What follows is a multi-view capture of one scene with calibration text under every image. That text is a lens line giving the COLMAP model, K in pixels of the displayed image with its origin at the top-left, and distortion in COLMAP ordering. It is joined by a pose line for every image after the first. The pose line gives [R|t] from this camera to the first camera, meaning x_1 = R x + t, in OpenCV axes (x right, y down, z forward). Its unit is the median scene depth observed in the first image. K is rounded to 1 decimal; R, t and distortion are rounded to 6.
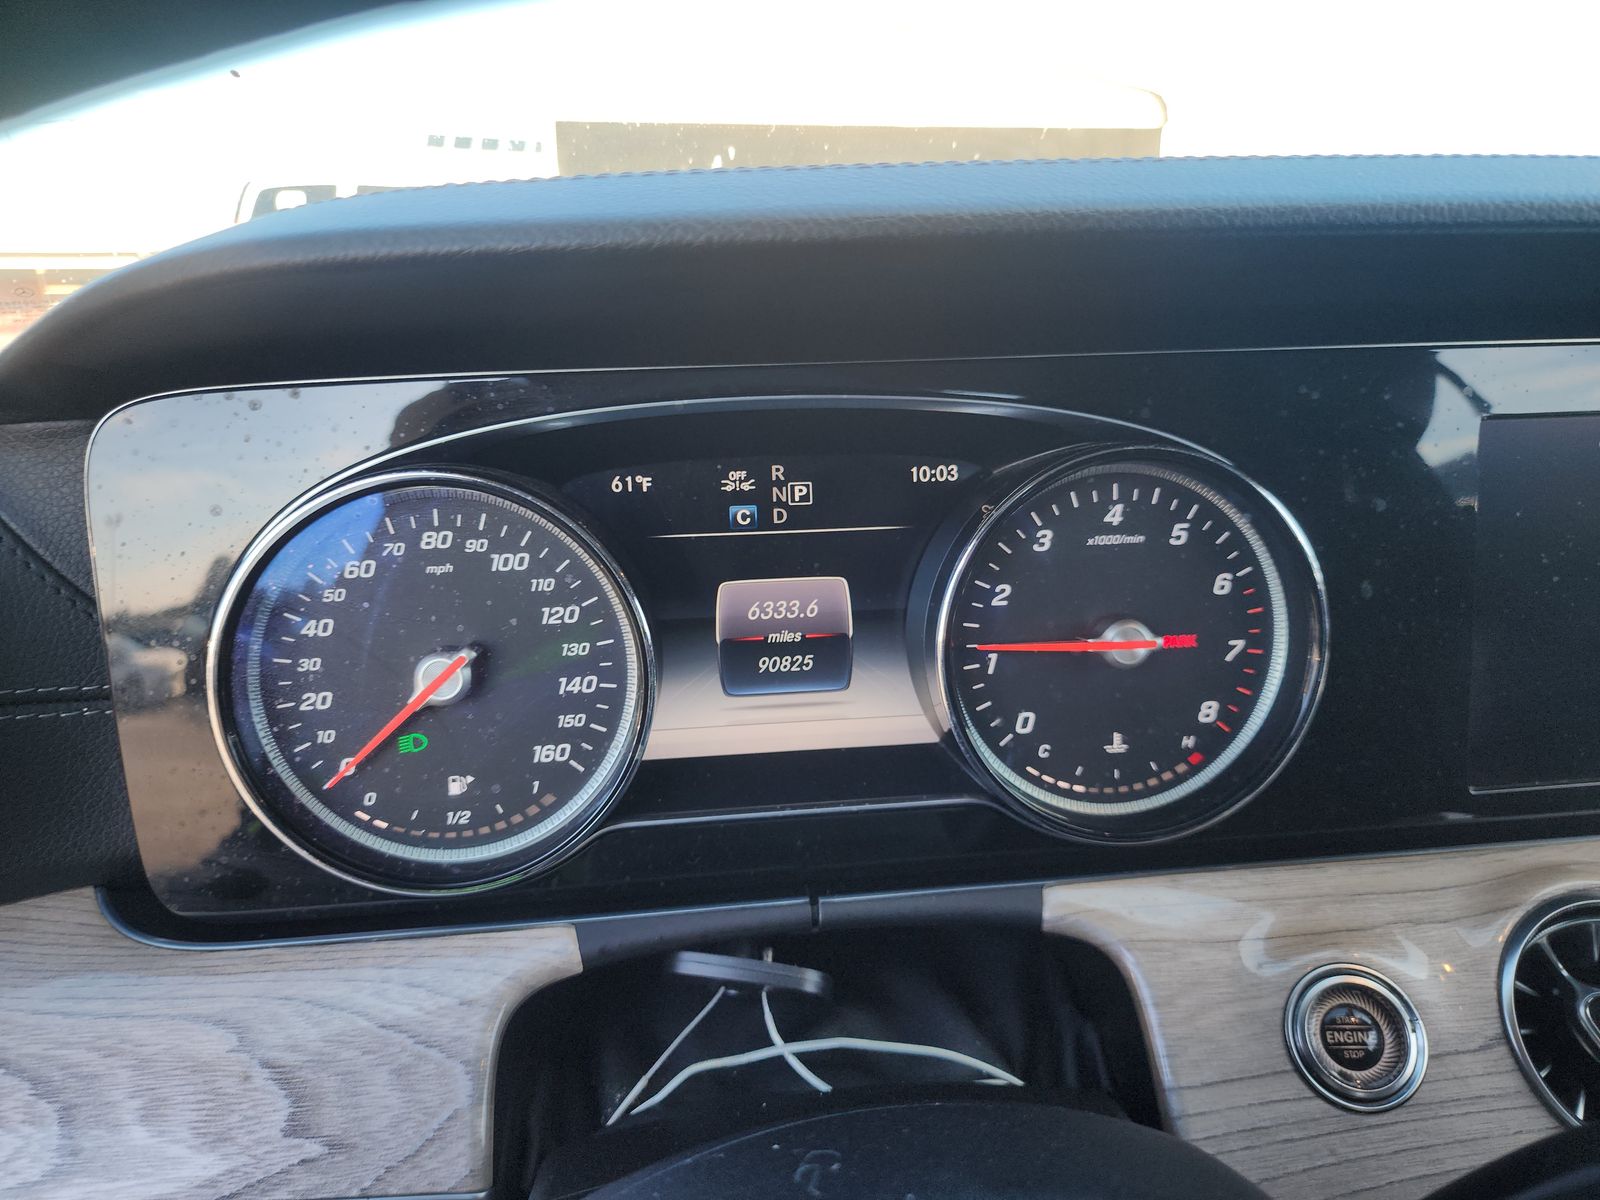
lens RADIAL K [[1082.0, 0, 803.8], [0, 1082.0, 610.7], [0, 0, 1]] dist [0.042580, -0.023926]
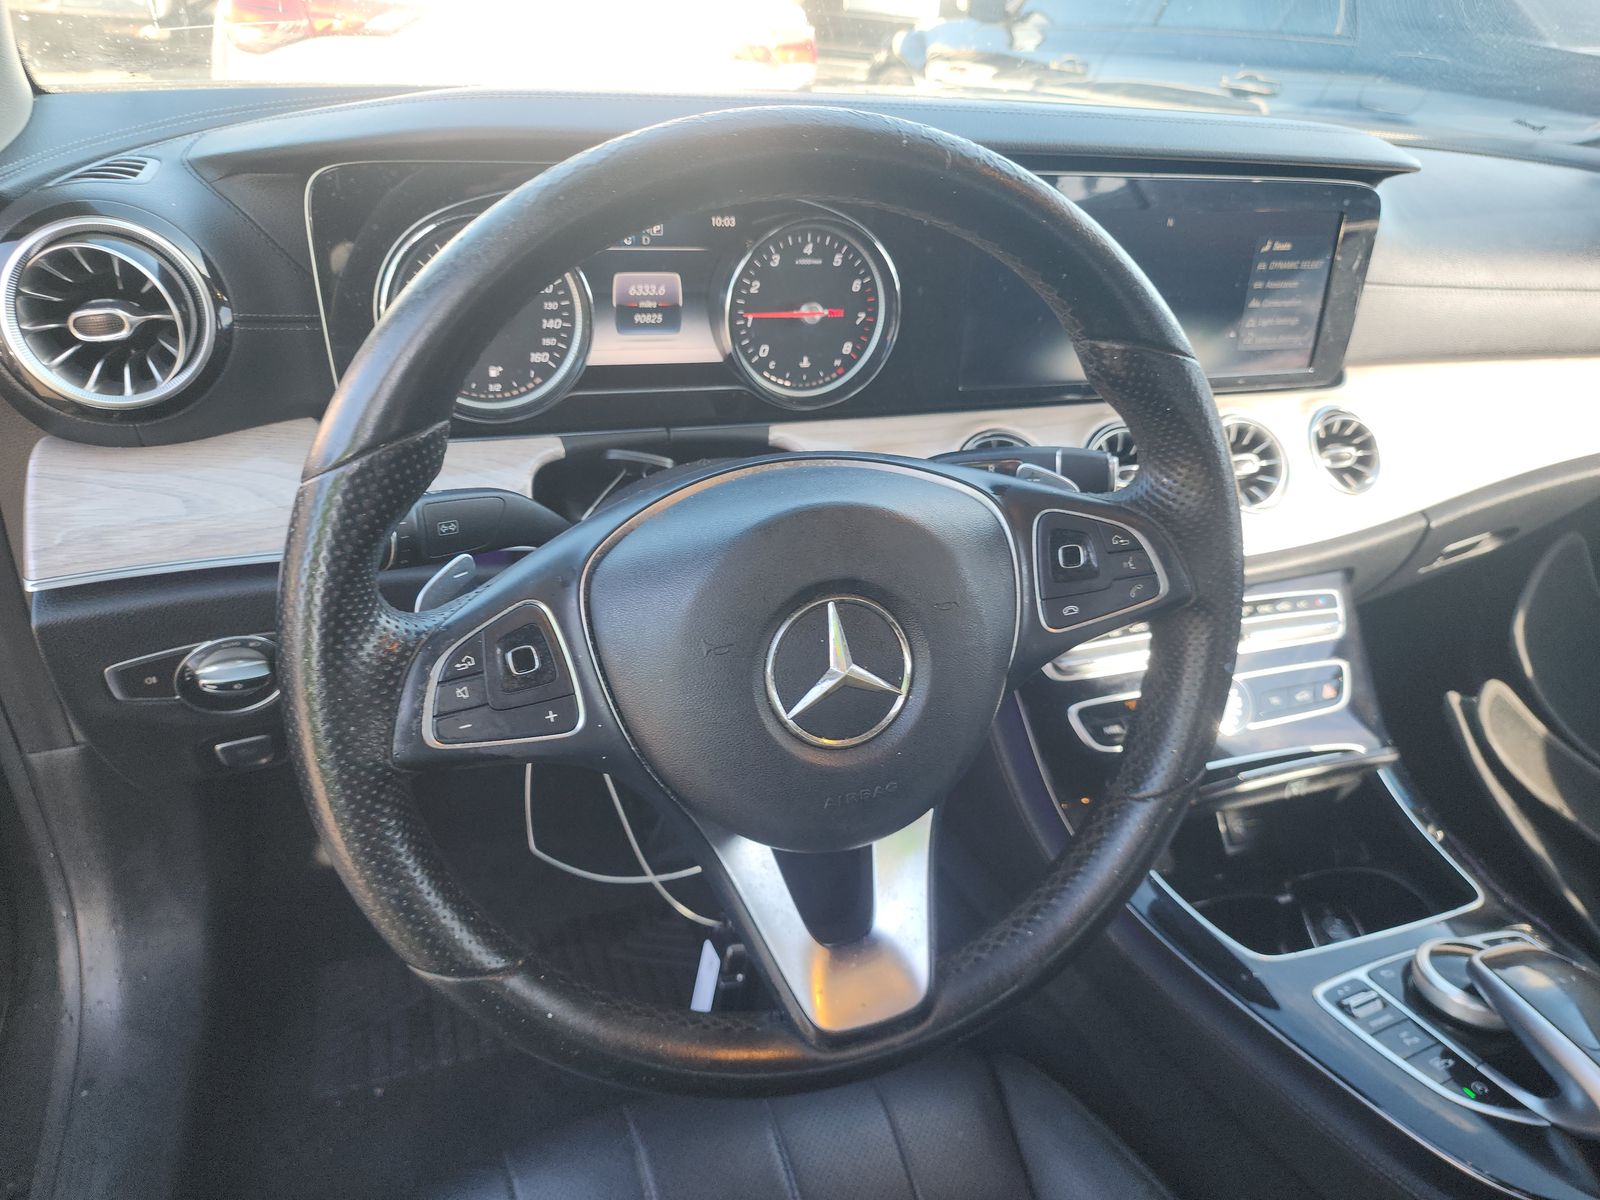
lens RADIAL K [[1082.0, 0, 774.6], [0, 1082.0, 606.9], [0, 0, 1]] dist [0.042580, -0.023926]
pose [[0.974561, -0.025067, 0.222718, -0.260001], [-0.034757, 0.964800, 0.260678, 0.033516], [-0.221412, -0.261787, 0.939385, -1.126064]]
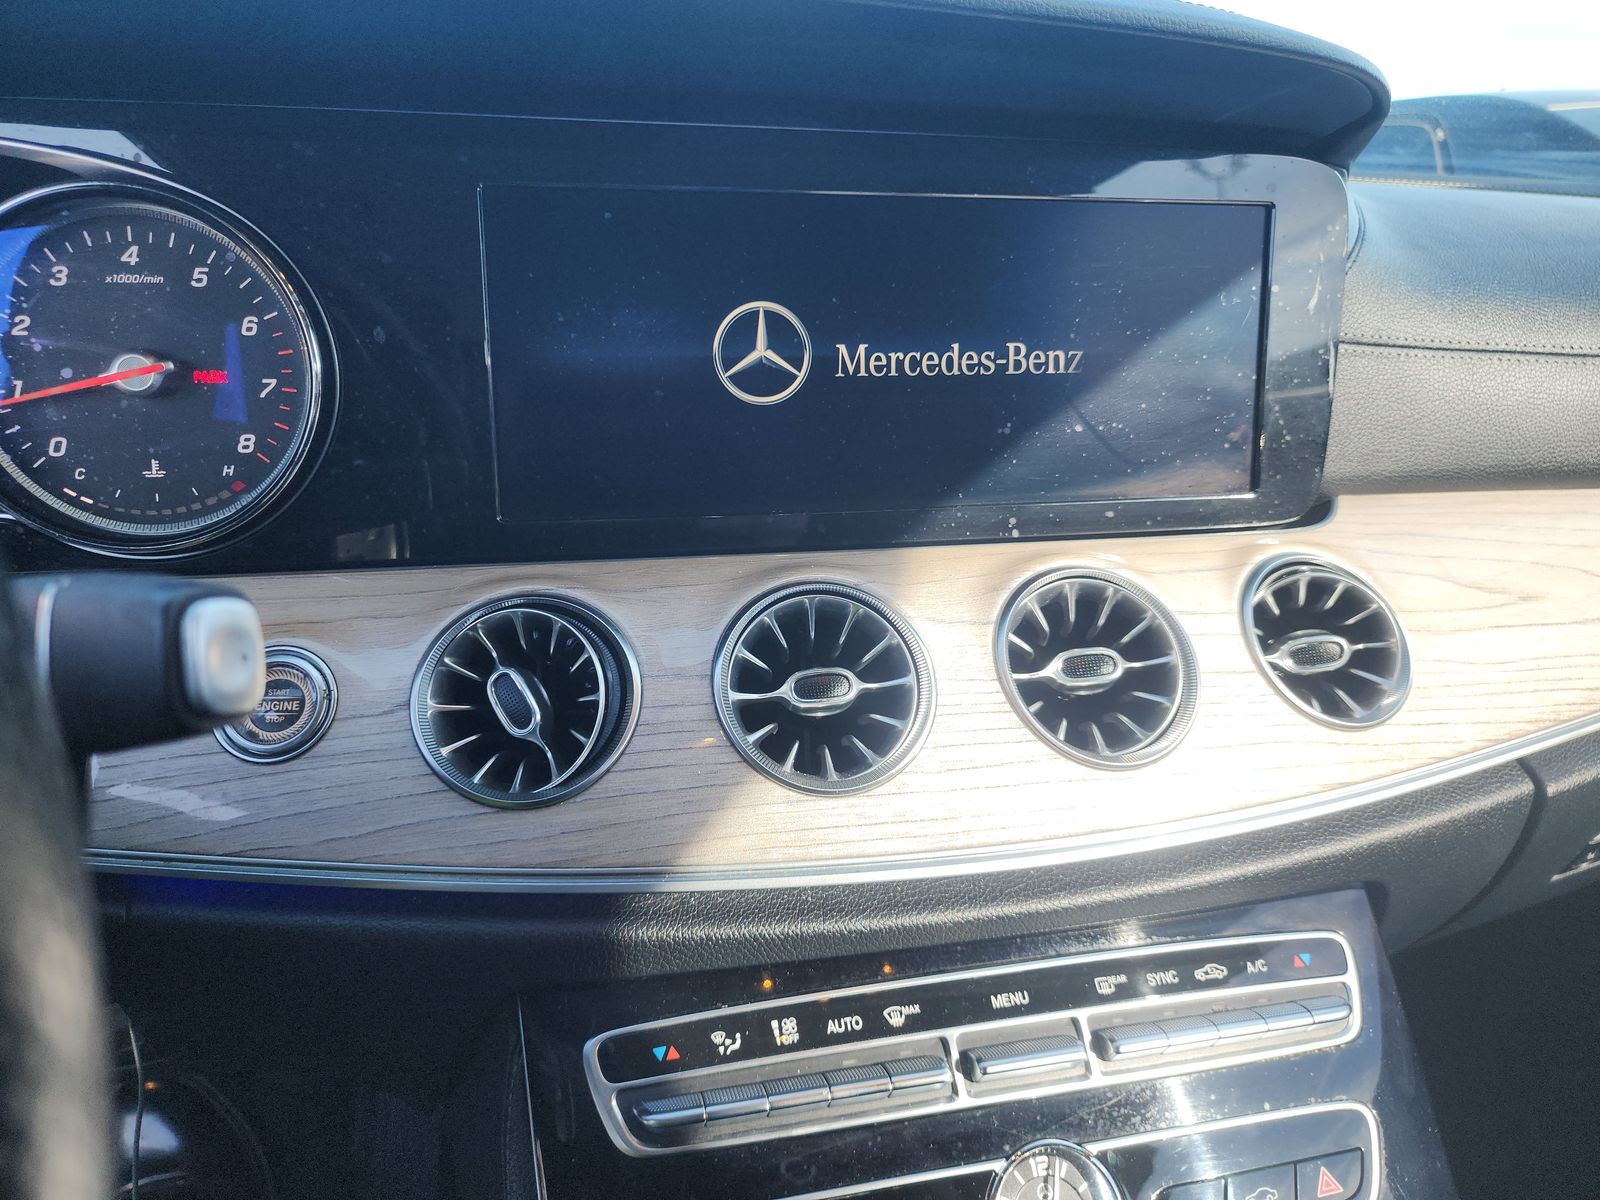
lens RADIAL K [[1082.0, 0, 785.4], [0, 1082.0, 566.7], [0, 0, 1]] dist [0.042580, -0.023926]
pose [[0.995996, 0.011461, 0.088666, 0.841276], [-0.014037, 0.999496, 0.028485, 0.183167], [-0.088294, -0.029616, 0.995654, -0.167811]]
